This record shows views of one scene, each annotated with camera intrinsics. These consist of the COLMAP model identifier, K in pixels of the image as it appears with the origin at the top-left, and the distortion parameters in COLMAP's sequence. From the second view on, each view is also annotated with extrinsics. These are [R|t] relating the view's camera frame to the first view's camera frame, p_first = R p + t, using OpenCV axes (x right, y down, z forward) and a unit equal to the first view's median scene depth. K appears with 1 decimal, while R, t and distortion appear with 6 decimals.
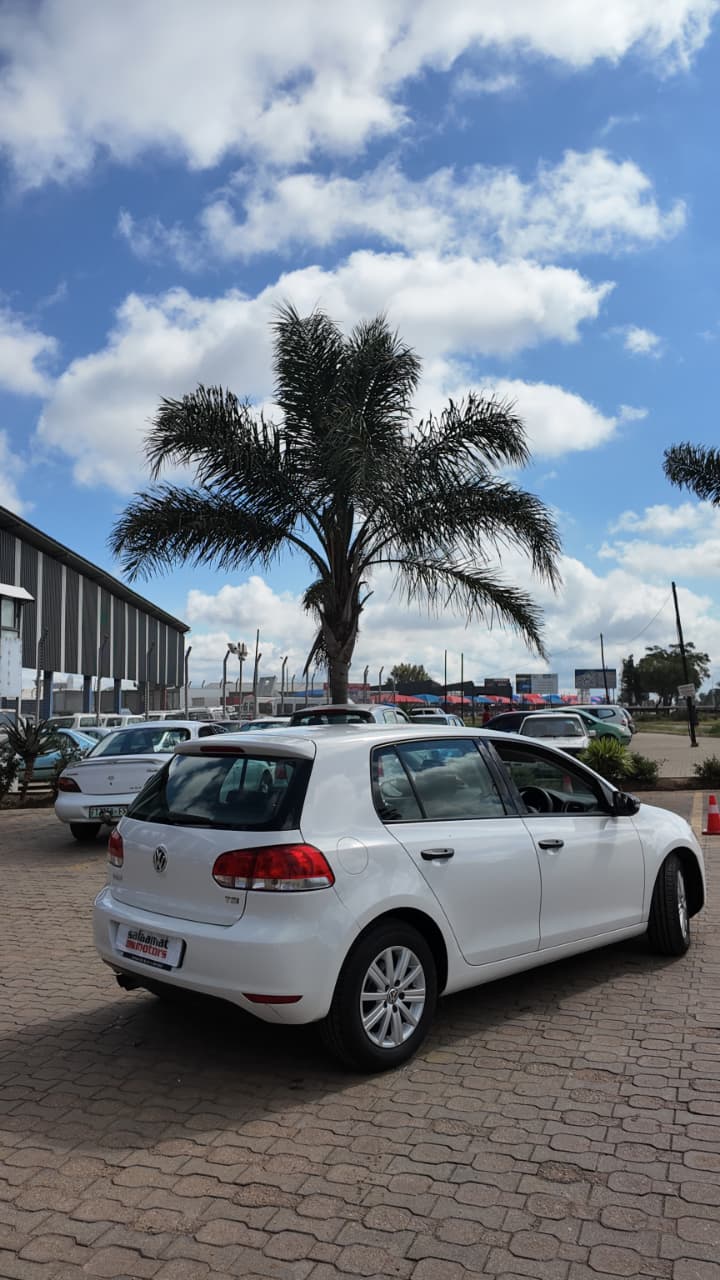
lens RADIAL K [[929.1, 0, 357.9], [0, 929.1, 632.8], [0, 0, 1]] dist [0.060301, -0.049457]
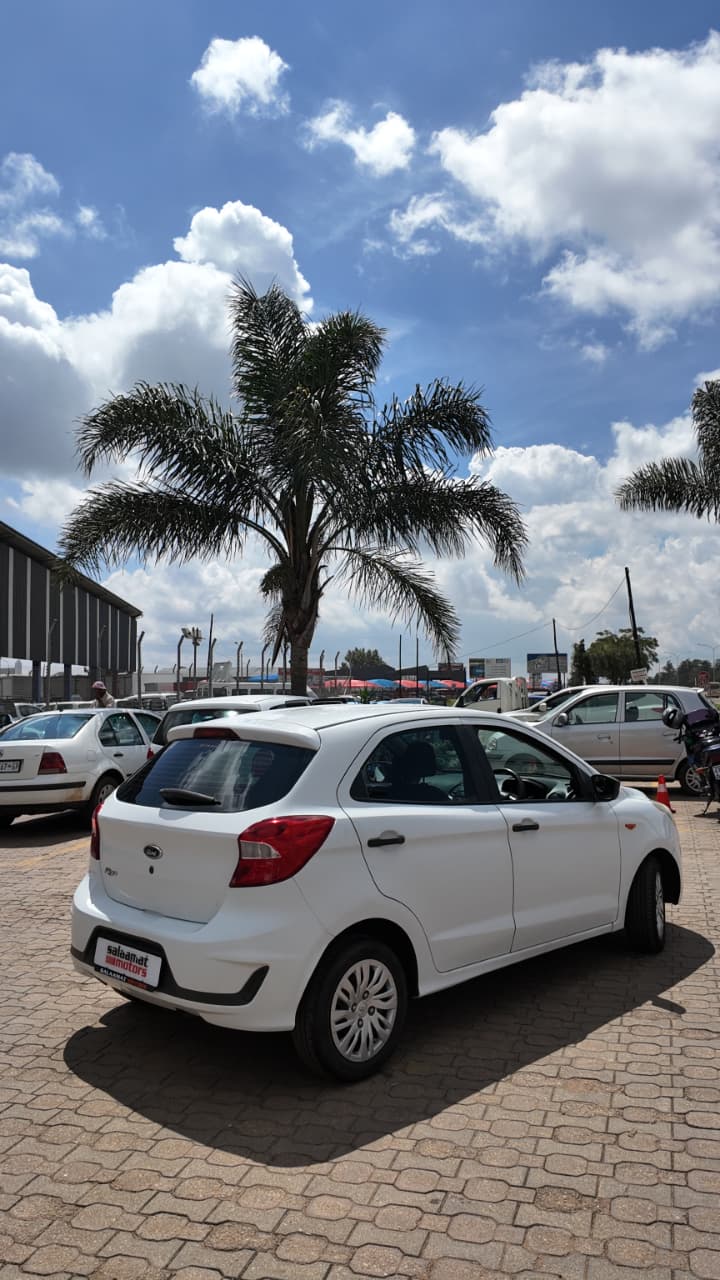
lens RADIAL K [[929.1, 0, 357.9], [0, 929.1, 632.8], [0, 0, 1]] dist [0.060301, -0.049457]
pose [[0.998777, 0.000371, 0.049432, -0.016752], [-0.001185, 0.999864, 0.016424, -0.000563], [-0.049419, -0.016462, 0.998642, 0.051429]]
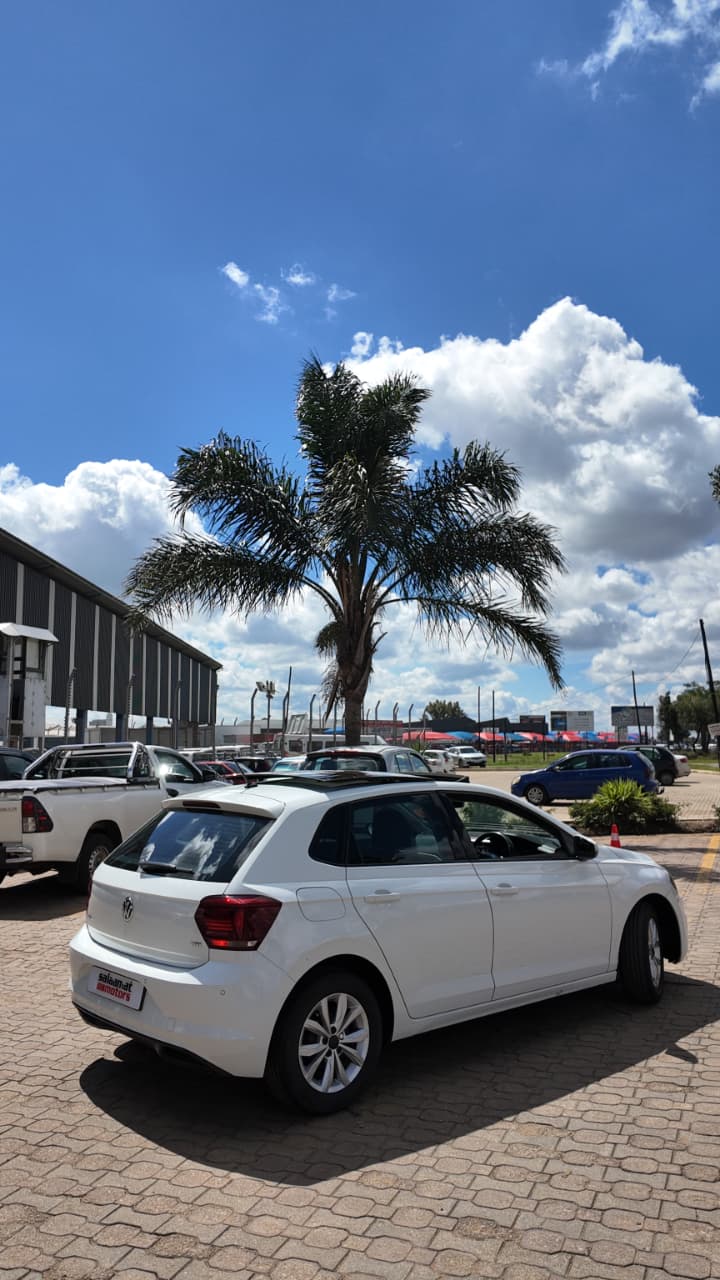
lens RADIAL K [[929.1, 0, 357.9], [0, 929.1, 632.8], [0, 0, 1]] dist [0.060301, -0.049457]
pose [[0.999253, -0.003665, -0.038462, 0.073107], [0.002166, 0.999239, -0.038942, -0.014128], [0.038576, 0.038830, 0.998501, -0.020896]]
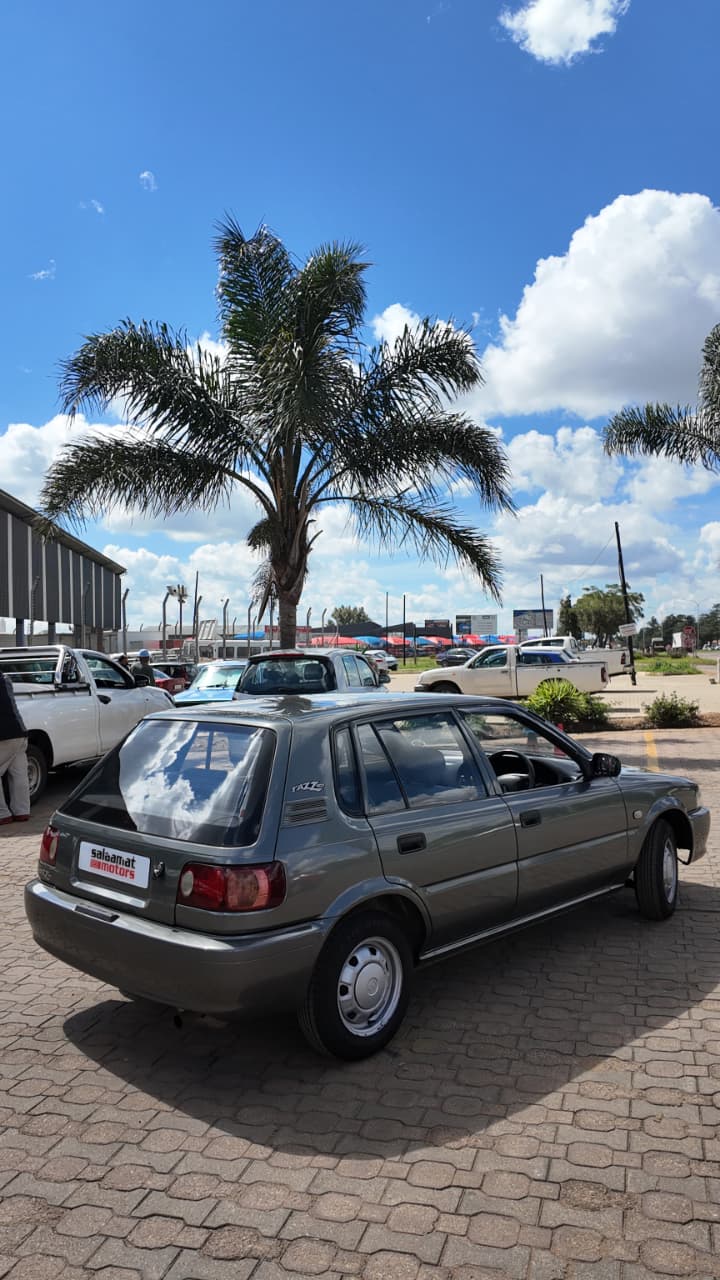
lens RADIAL K [[929.1, 0, 357.9], [0, 929.1, 632.8], [0, 0, 1]] dist [0.060301, -0.049457]
pose [[0.997907, -0.006790, 0.064315, -0.025325], [0.002749, 0.998028, 0.062705, 0.003314], [-0.064614, -0.062397, 0.995958, 0.106874]]
